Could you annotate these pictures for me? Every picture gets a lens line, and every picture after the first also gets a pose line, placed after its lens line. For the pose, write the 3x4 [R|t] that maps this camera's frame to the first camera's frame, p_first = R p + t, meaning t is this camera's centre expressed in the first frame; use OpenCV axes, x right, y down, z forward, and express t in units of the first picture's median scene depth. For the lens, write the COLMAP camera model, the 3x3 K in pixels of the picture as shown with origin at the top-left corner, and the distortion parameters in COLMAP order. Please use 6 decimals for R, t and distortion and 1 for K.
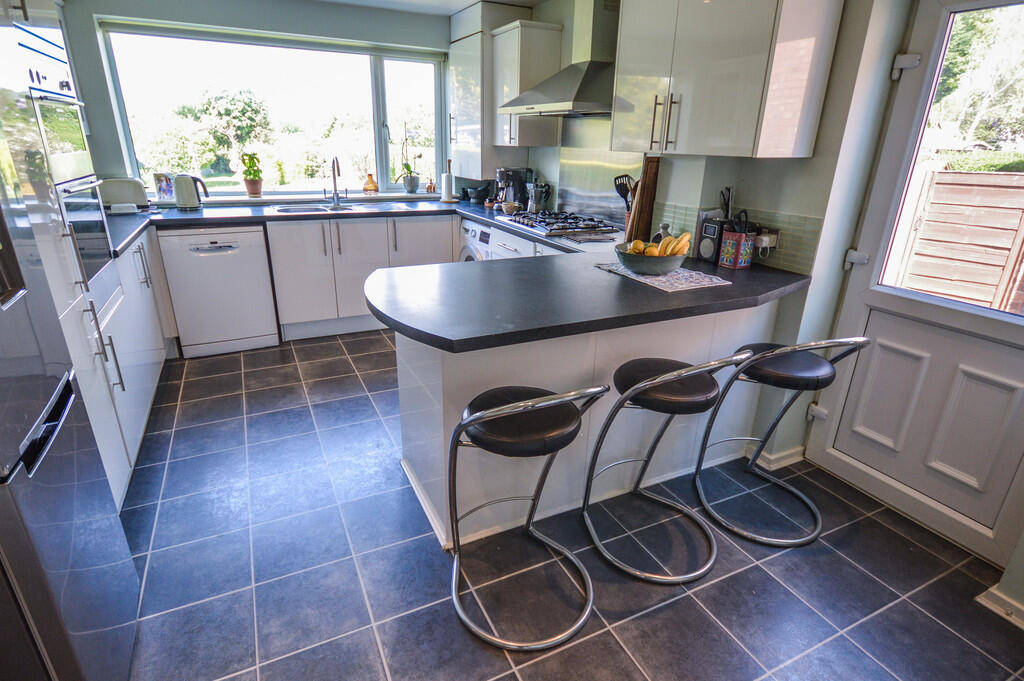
lens RADIAL K [[532.3, 0, 510.0], [0, 532.3, 338.5], [0, 0, 1]] dist [0.006091, -0.000157]
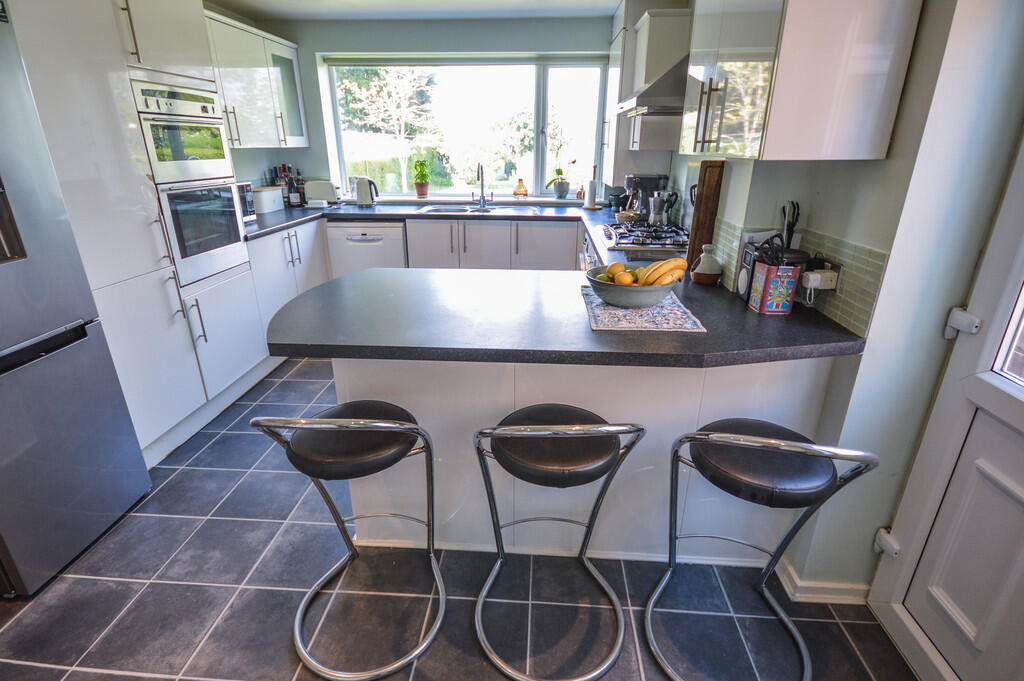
lens RADIAL K [[513.3, 0, 512.0], [0, 513.3, 340.5], [0, 0, 1]] dist [0.001711, 0.000777]
pose [[0.868770, 0.159938, -0.468677, 0.414901], [-0.158581, 0.986424, 0.042664, -0.062797], [0.469138, 0.037258, 0.882339, 0.198194]]
